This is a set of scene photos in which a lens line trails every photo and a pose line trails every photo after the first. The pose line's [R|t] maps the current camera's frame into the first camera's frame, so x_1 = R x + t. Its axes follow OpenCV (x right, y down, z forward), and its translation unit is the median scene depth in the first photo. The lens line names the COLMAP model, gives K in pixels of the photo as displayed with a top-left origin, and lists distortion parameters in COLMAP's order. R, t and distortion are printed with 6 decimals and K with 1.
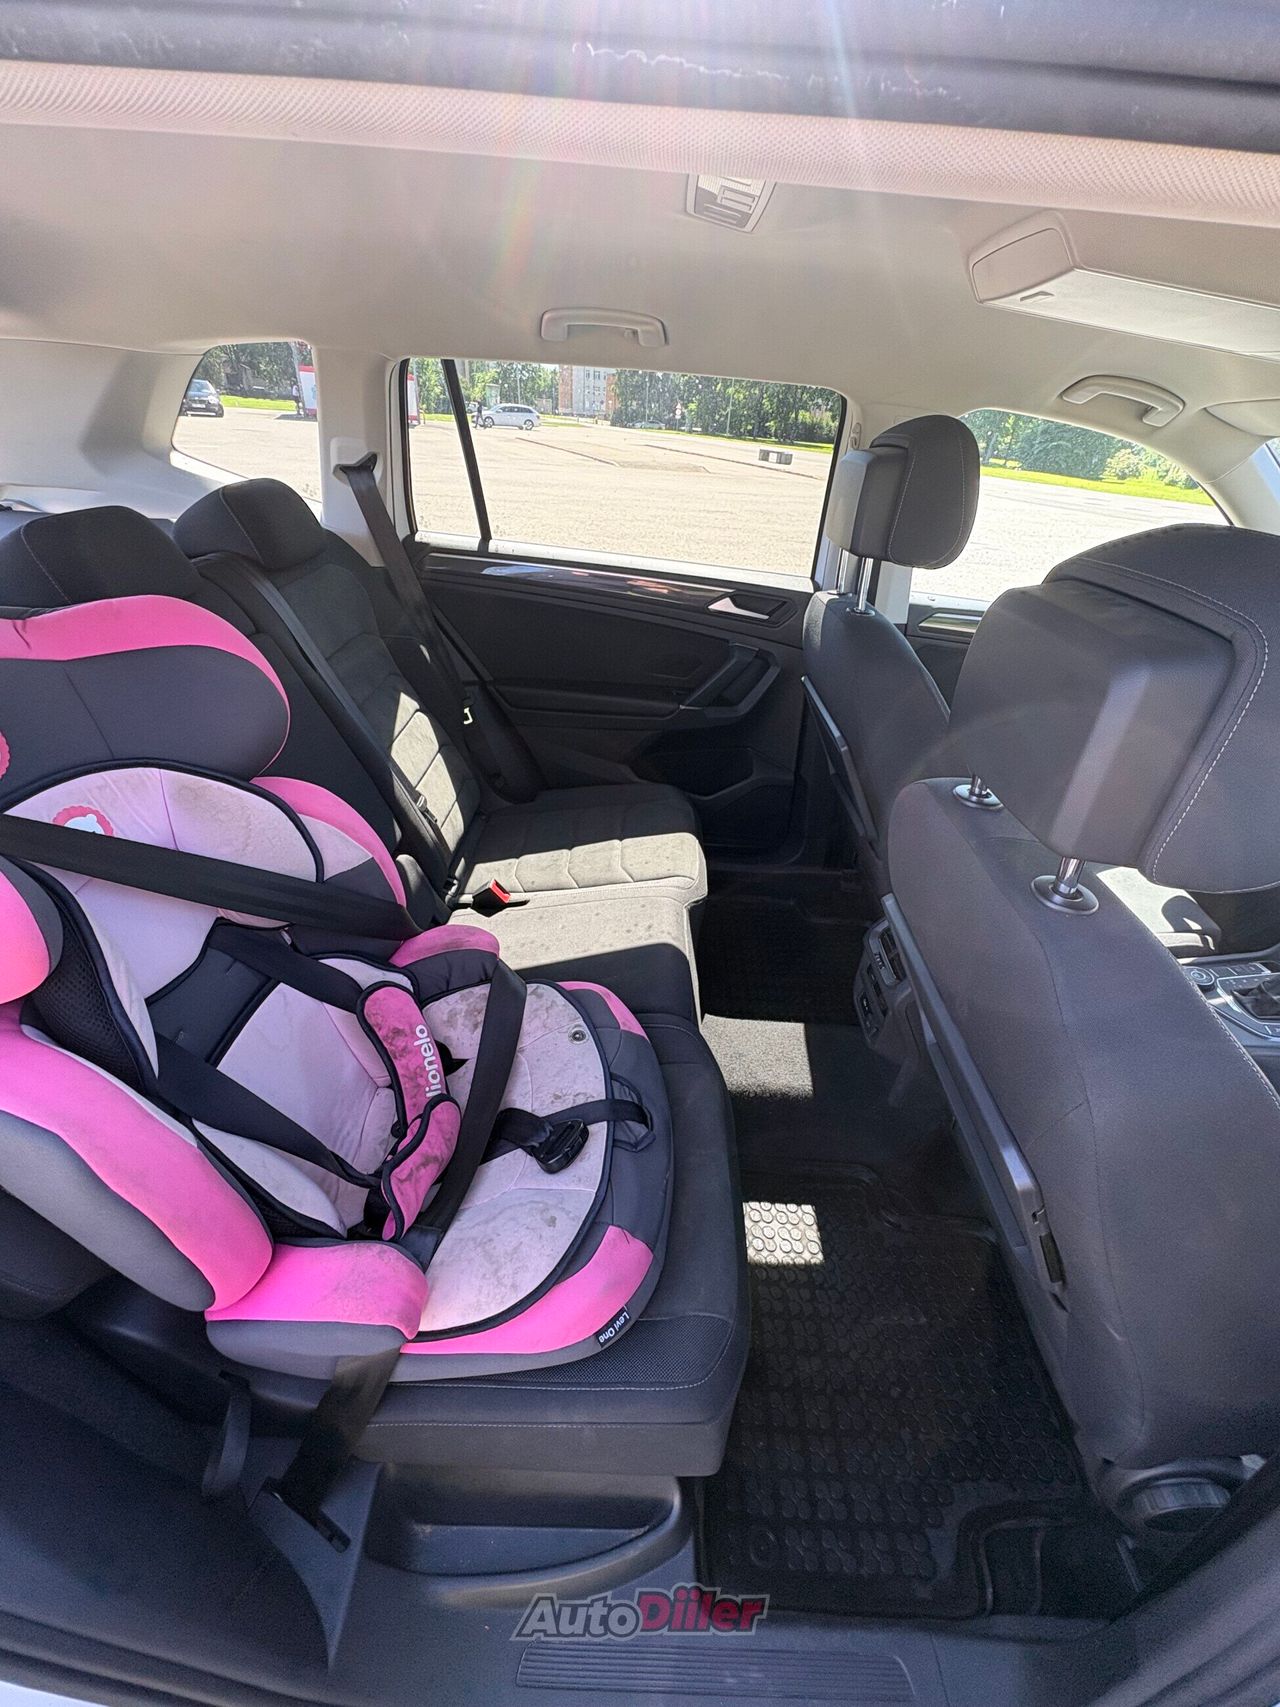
lens RADIAL K [[678.7, 0, 640.0], [0, 678.7, 853.5], [0, 0, 1]] dist [0.000059, -0.000579]
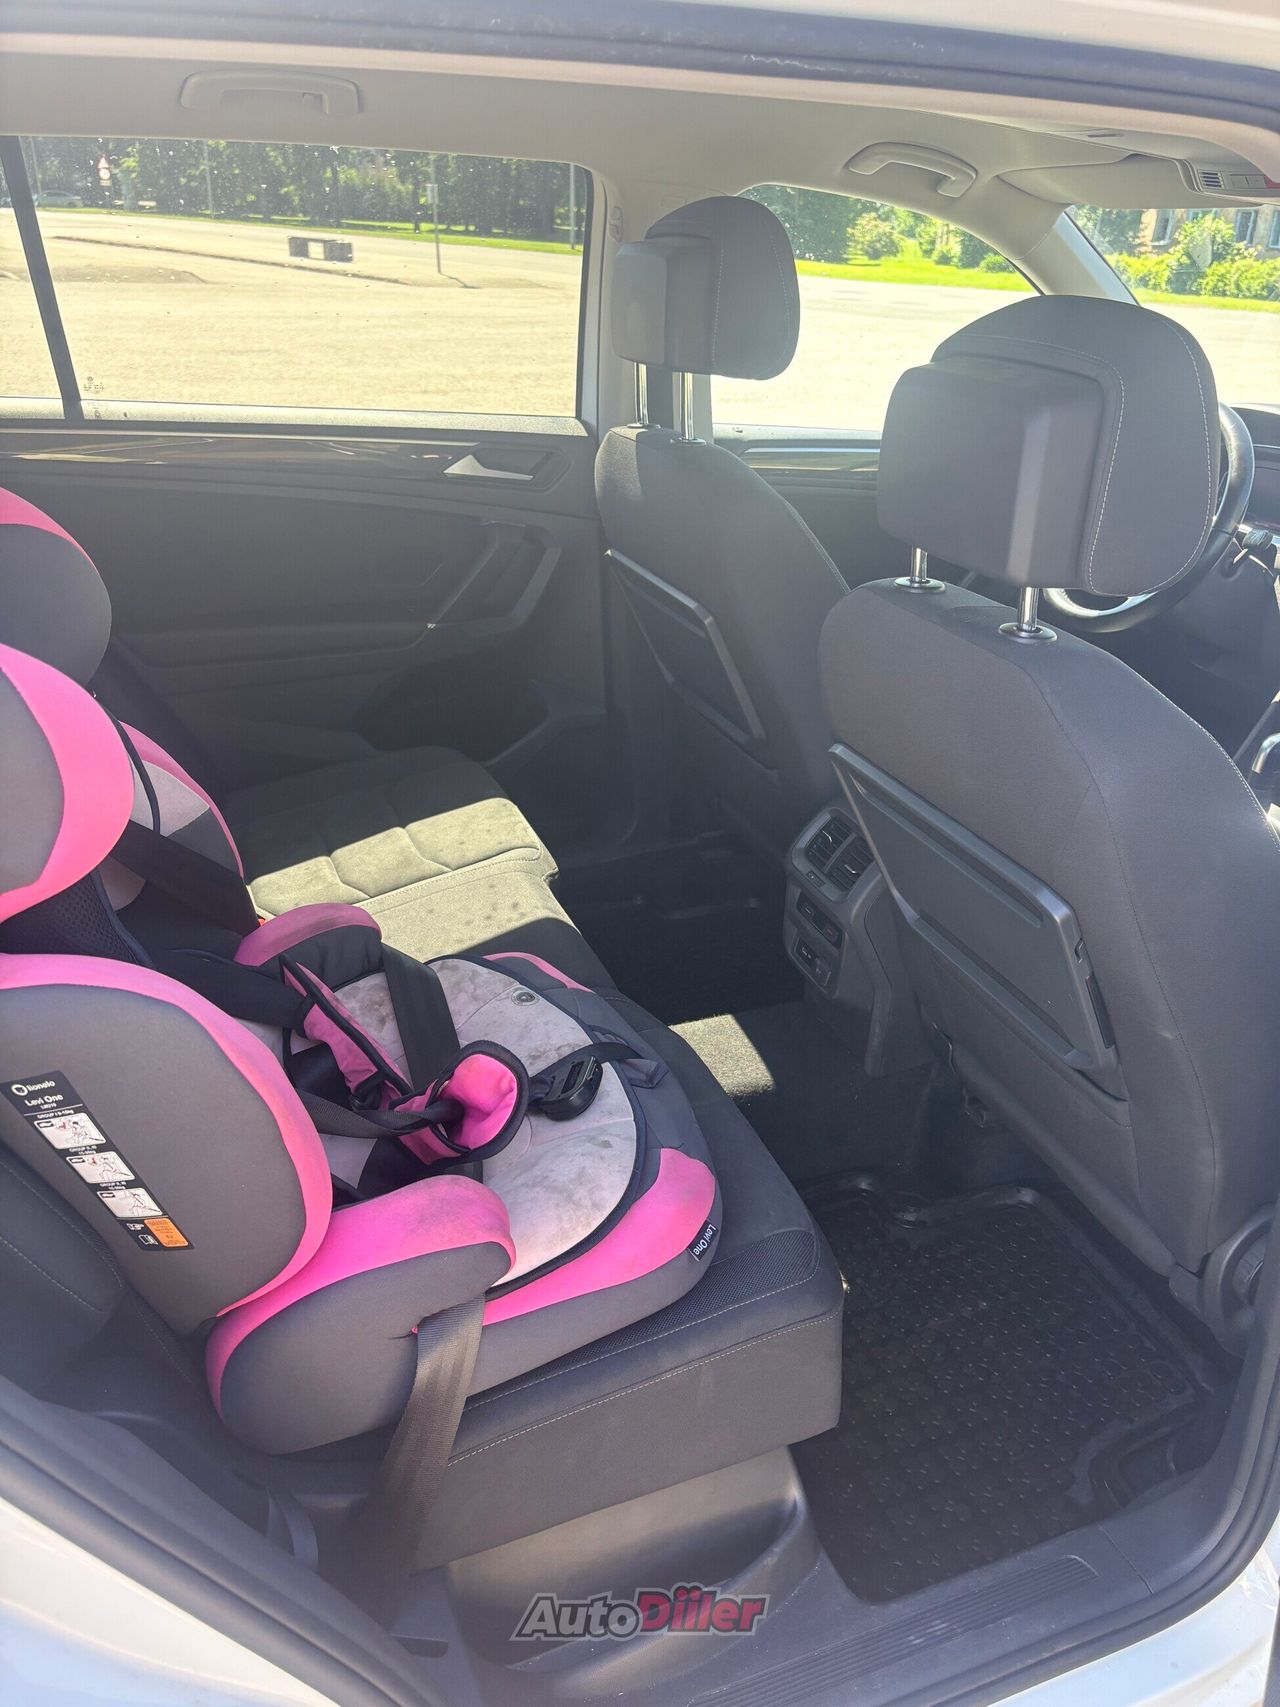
lens RADIAL K [[1303.6, 0, 639.2], [0, 1303.6, 875.7], [0, 0, 1]] dist [0.067791, -0.119456]
pose [[0.920980, -0.202428, 0.332896, -0.284636], [0.229386, 0.972371, -0.043330, 0.153733], [-0.314927, 0.116268, 0.941968, -0.287801]]
